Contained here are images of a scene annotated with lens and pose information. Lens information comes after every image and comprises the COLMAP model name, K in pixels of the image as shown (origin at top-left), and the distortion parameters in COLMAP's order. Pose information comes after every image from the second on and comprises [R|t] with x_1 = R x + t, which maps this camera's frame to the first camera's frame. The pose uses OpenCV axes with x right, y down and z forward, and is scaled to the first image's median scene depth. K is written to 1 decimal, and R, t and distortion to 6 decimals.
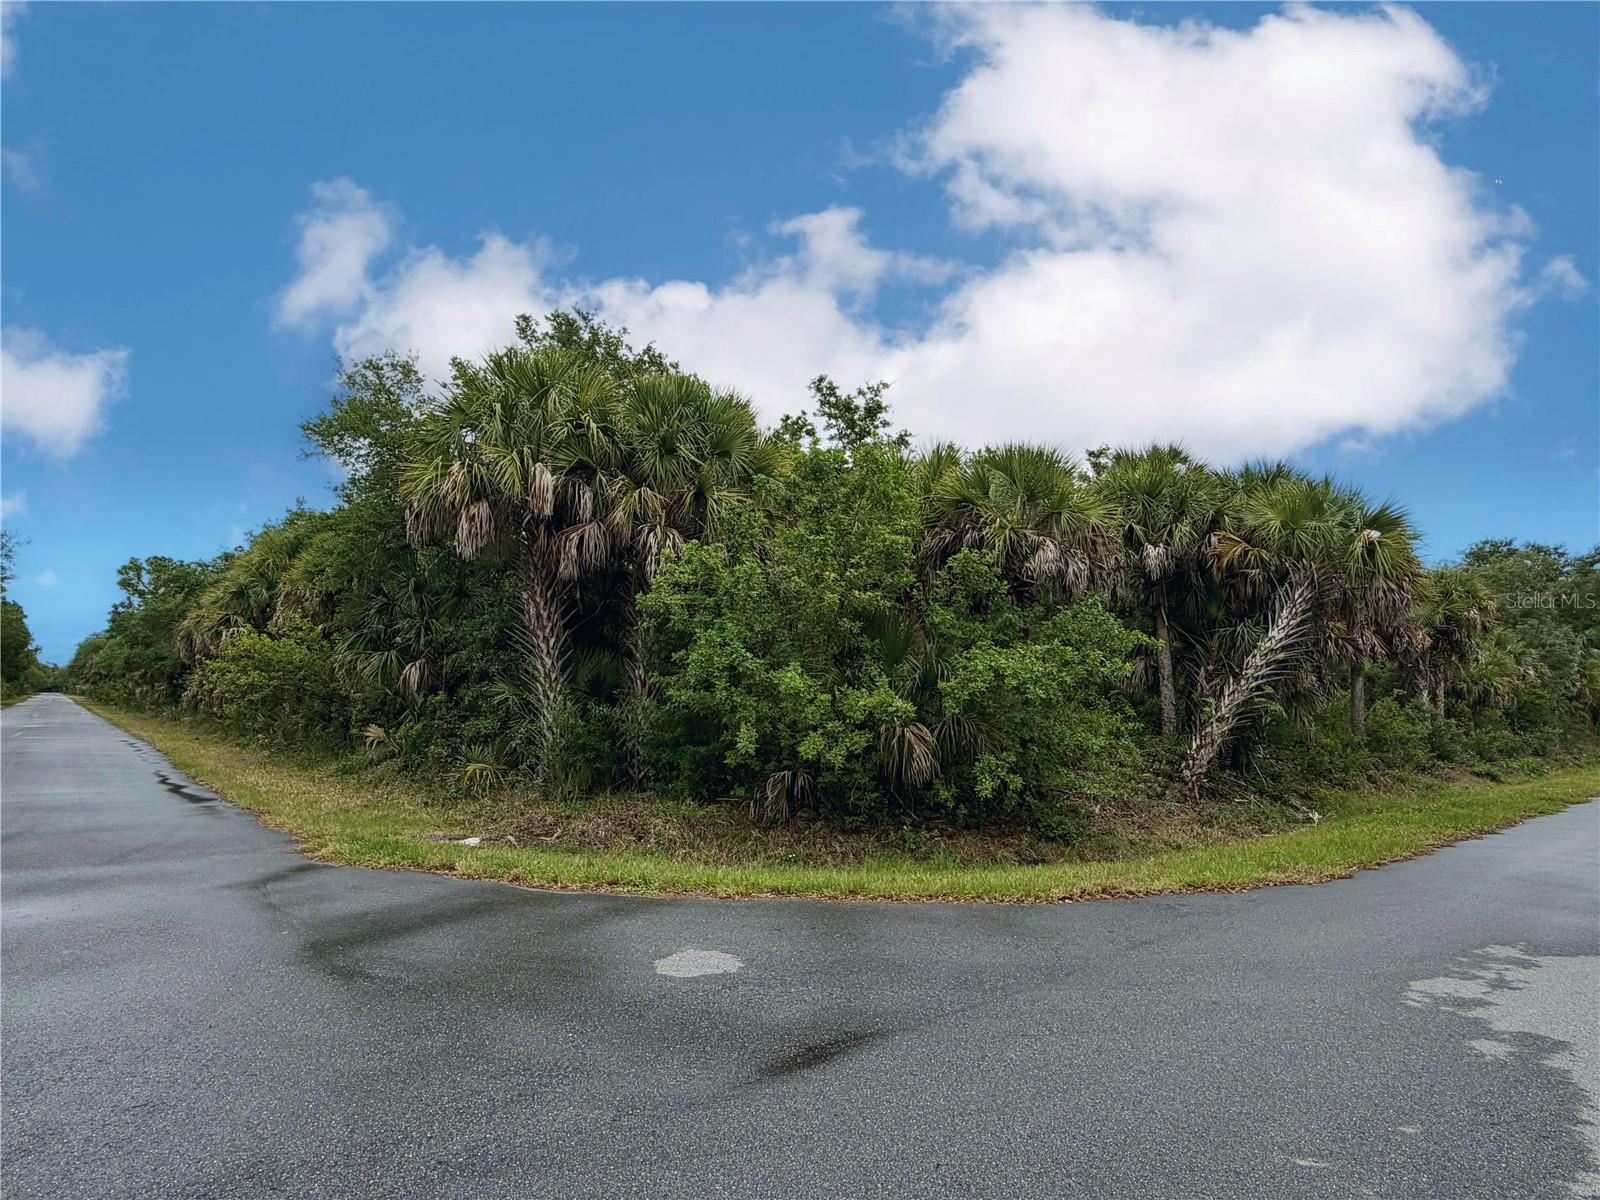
lens RADIAL K [[861.7, 0, 800.0], [0, 861.7, 600.0], [0, 0, 1]] dist [0.001575, -0.000050]
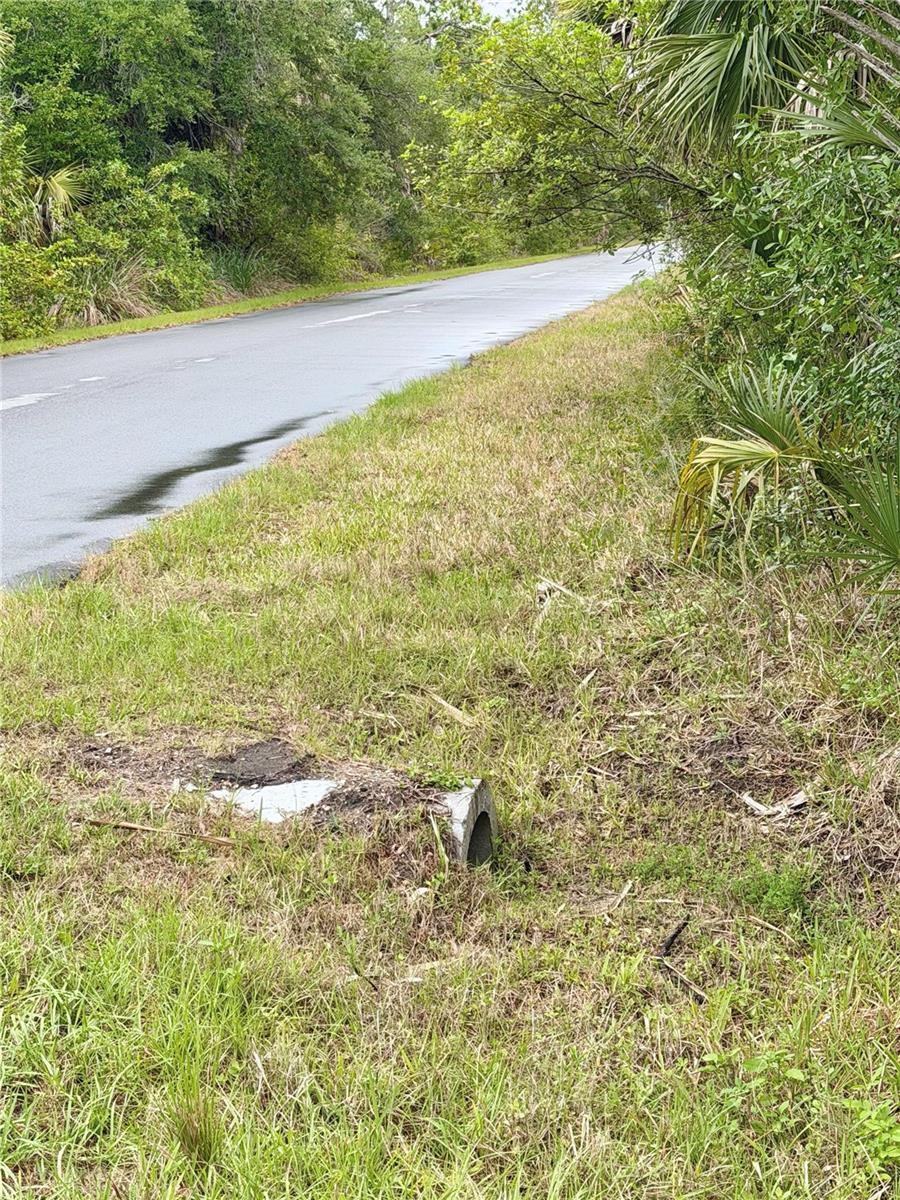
lens RADIAL K [[2292.0, 0, 450.0], [0, 2292.0, 600.0], [0, 0, 1]] dist [0.177774, -0.257996]
pose [[0.656871, 0.095875, -0.747883, 0.059477], [0.112843, 0.968212, 0.223232, 0.070691], [0.745511, -0.231028, 0.625171, 0.465338]]
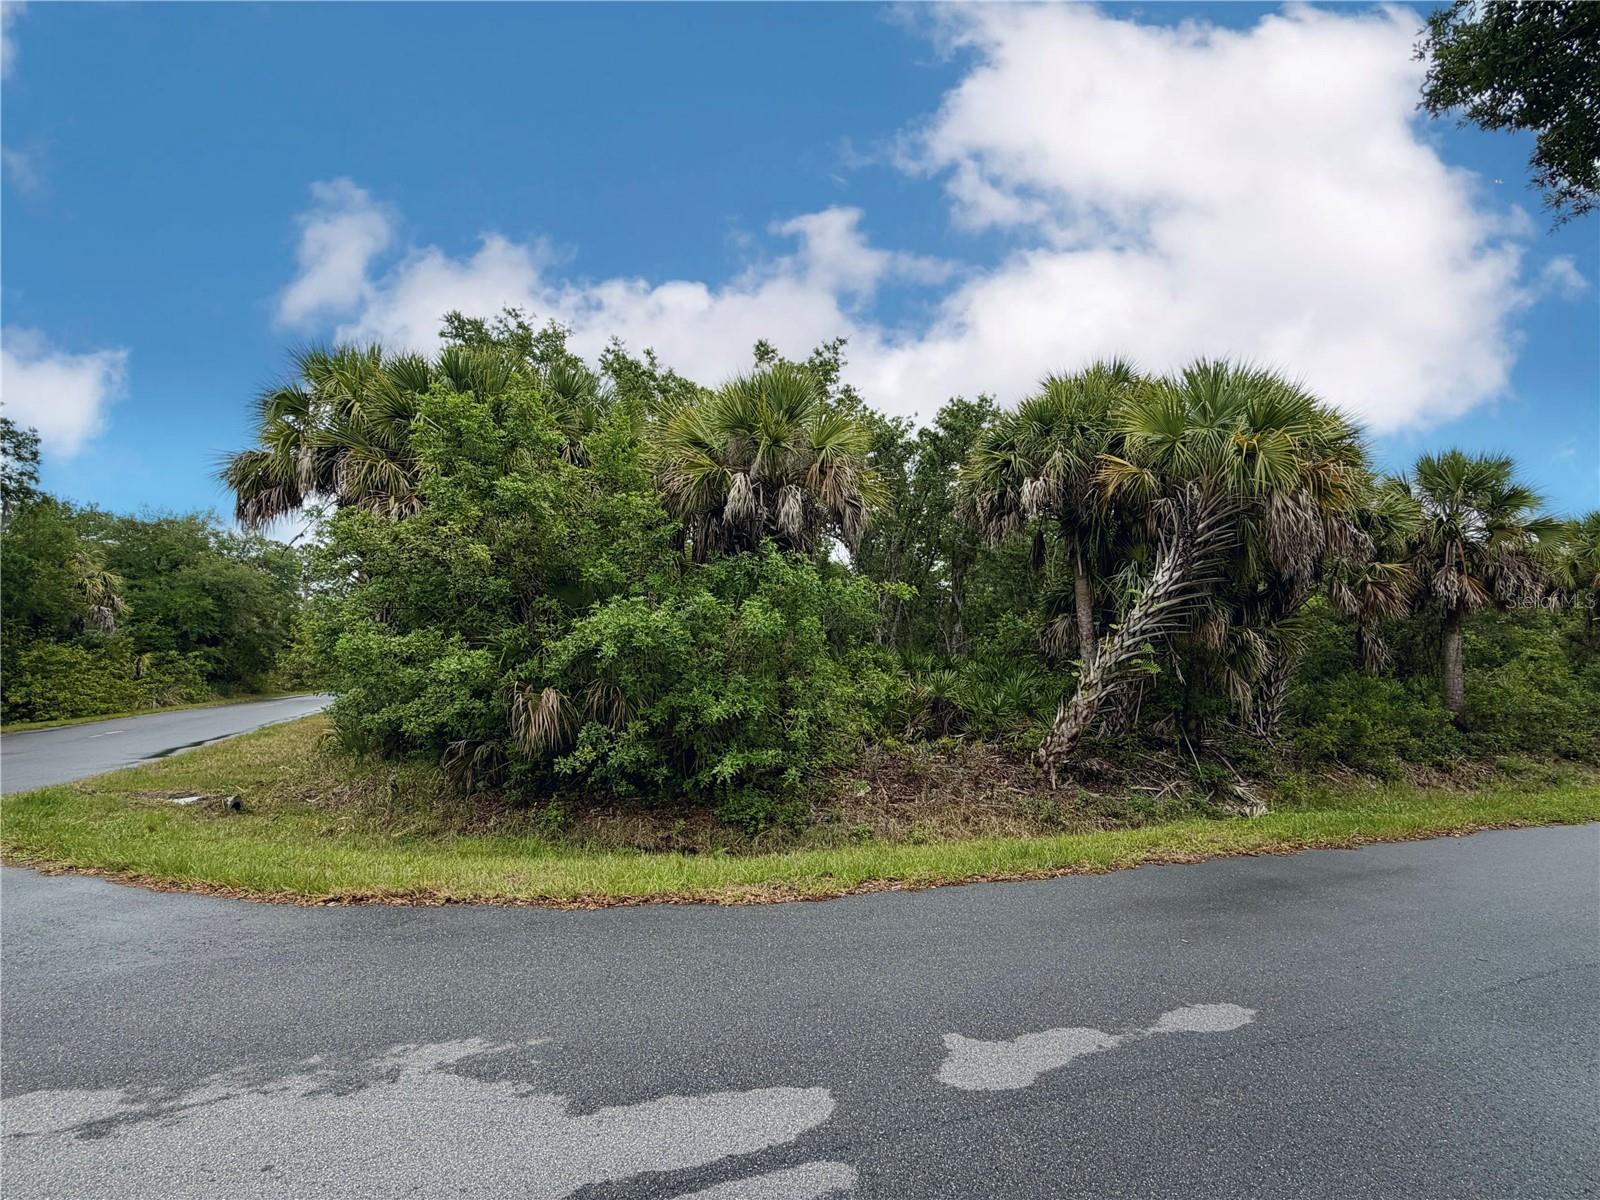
lens RADIAL K [[791.3, 0, 800.0], [0, 791.3, 600.0], [0, 0, 1]] dist [0.000007, 0.000001]
pose [[0.946496, -0.038781, -0.320378, 0.468787], [0.043828, 0.999002, 0.008553, 0.039403], [0.319727, -0.022137, 0.947251, 0.214653]]
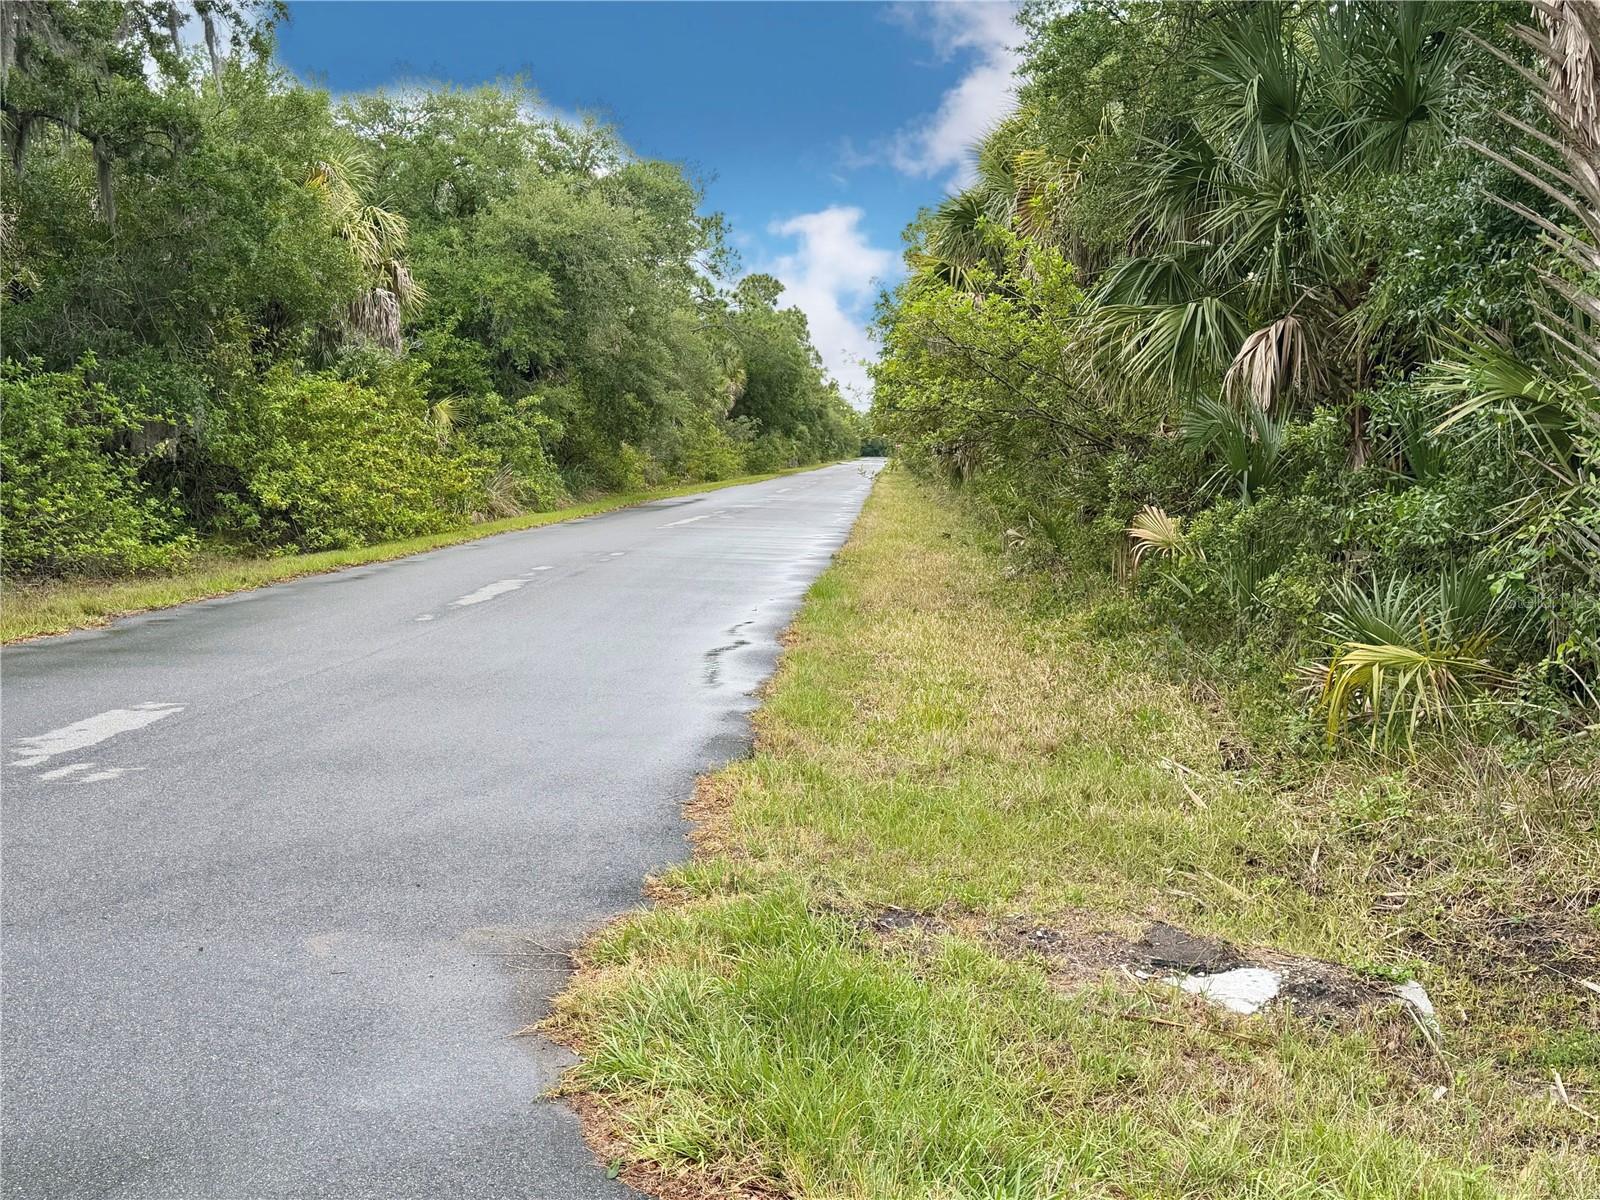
lens RADIAL K [[1775.4, 0, 791.9], [0, 1775.4, 597.0], [0, 0, 1]] dist [0.173256, -0.420587]
pose [[0.716162, 0.052558, -0.695952, -0.092089], [0.075844, 0.985395, 0.152463, 0.062806], [0.693800, -0.161973, 0.701716, 0.407408]]
